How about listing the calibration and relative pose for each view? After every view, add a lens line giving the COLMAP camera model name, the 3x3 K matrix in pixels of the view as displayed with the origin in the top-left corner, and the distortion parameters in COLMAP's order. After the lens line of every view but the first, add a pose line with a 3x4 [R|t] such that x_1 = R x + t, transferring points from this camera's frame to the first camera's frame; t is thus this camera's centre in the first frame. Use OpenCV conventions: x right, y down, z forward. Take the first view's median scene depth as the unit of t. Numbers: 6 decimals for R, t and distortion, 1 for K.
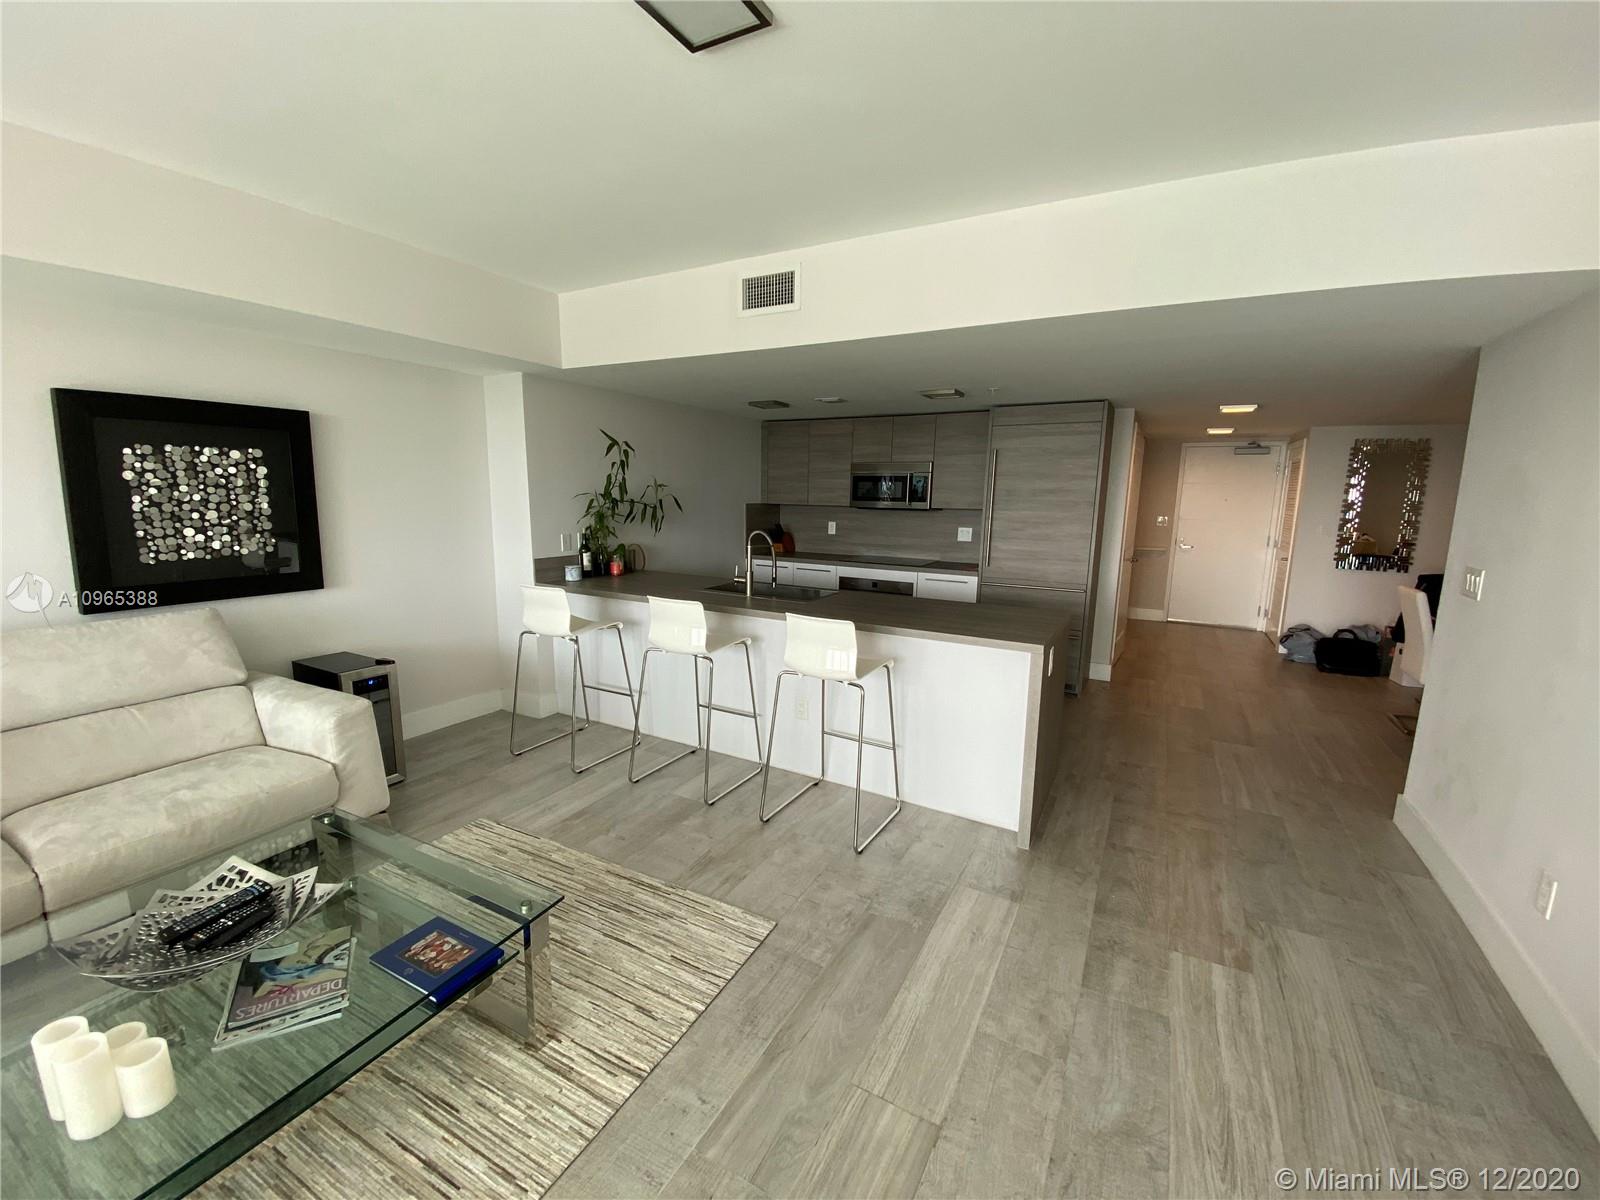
lens RADIAL K [[630.3, 0, 800.0], [0, 630.3, 600.0], [0, 0, 1]] dist [0.055085, -0.000037]
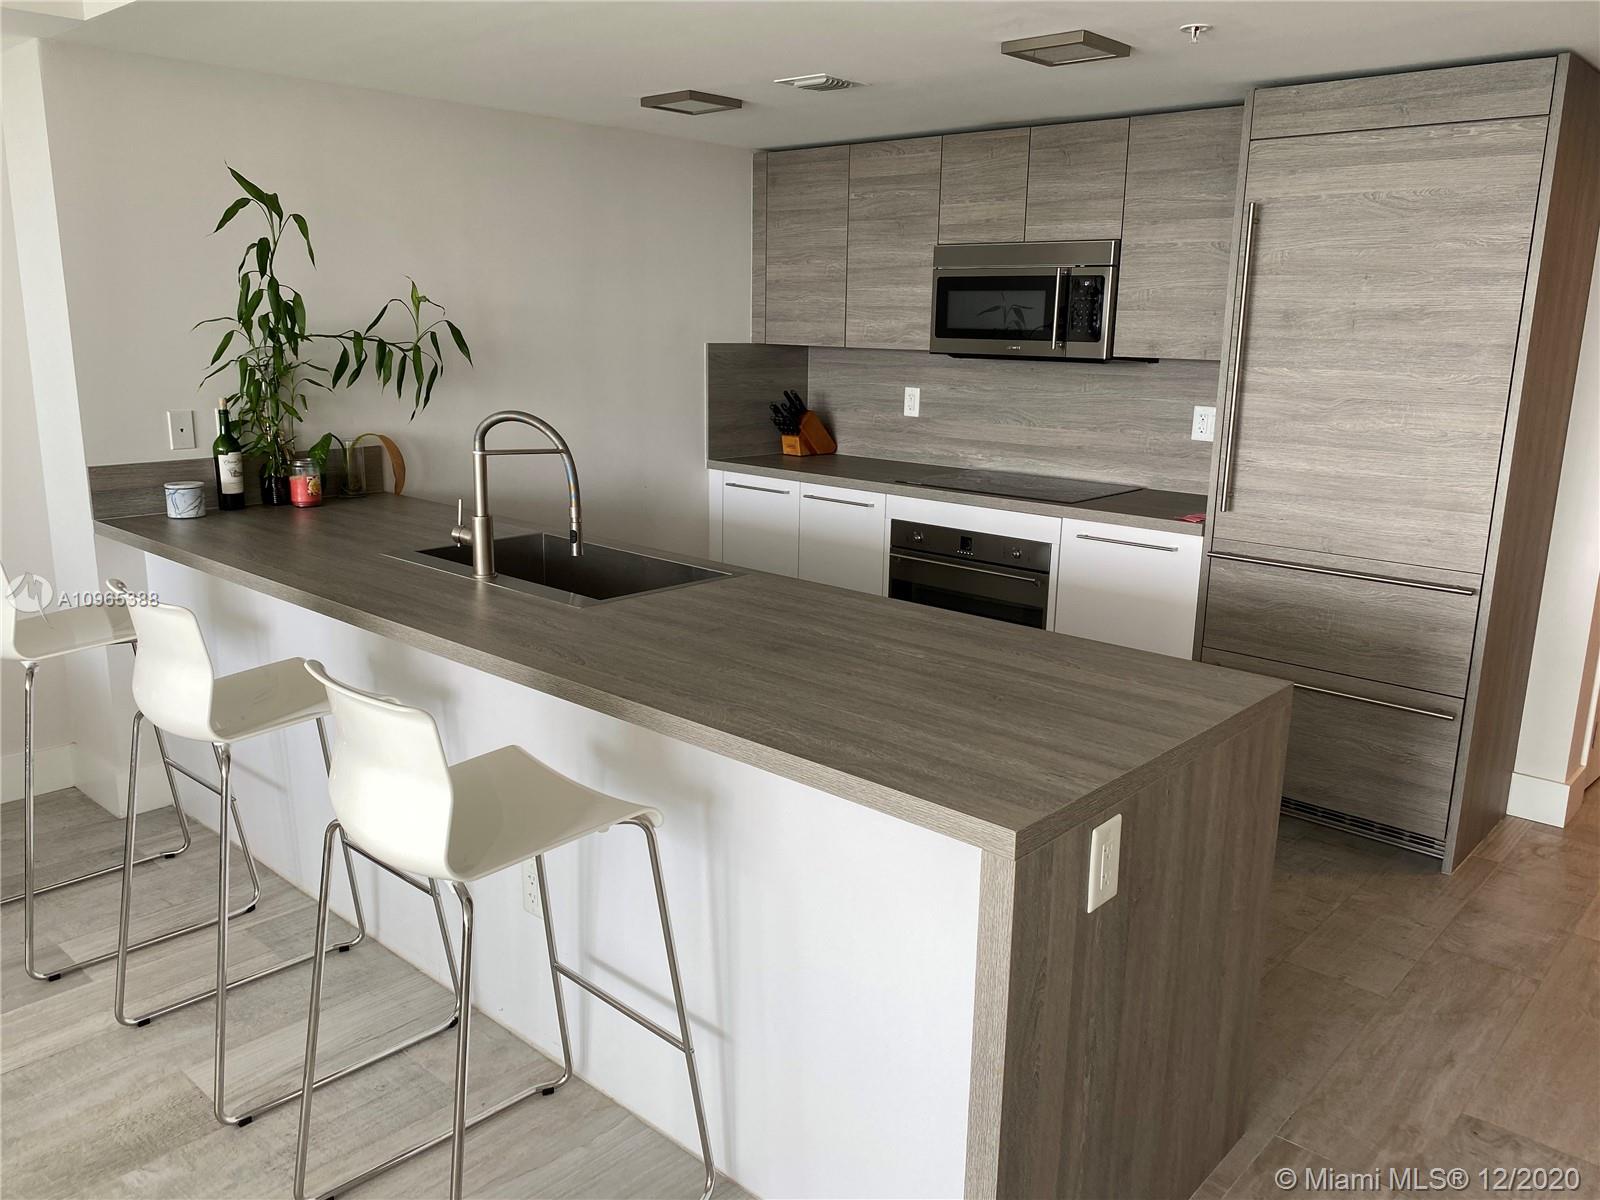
lens RADIAL K [[1221.4, 0, 794.7], [0, 1221.4, 594.2], [0, 0, 1]] dist [0.022815, -0.023349]
pose [[0.975363, 0.049970, -0.214872, 0.208687], [-0.039128, 0.997751, 0.054423, -0.034479], [0.217108, -0.044675, 0.975125, 0.223088]]
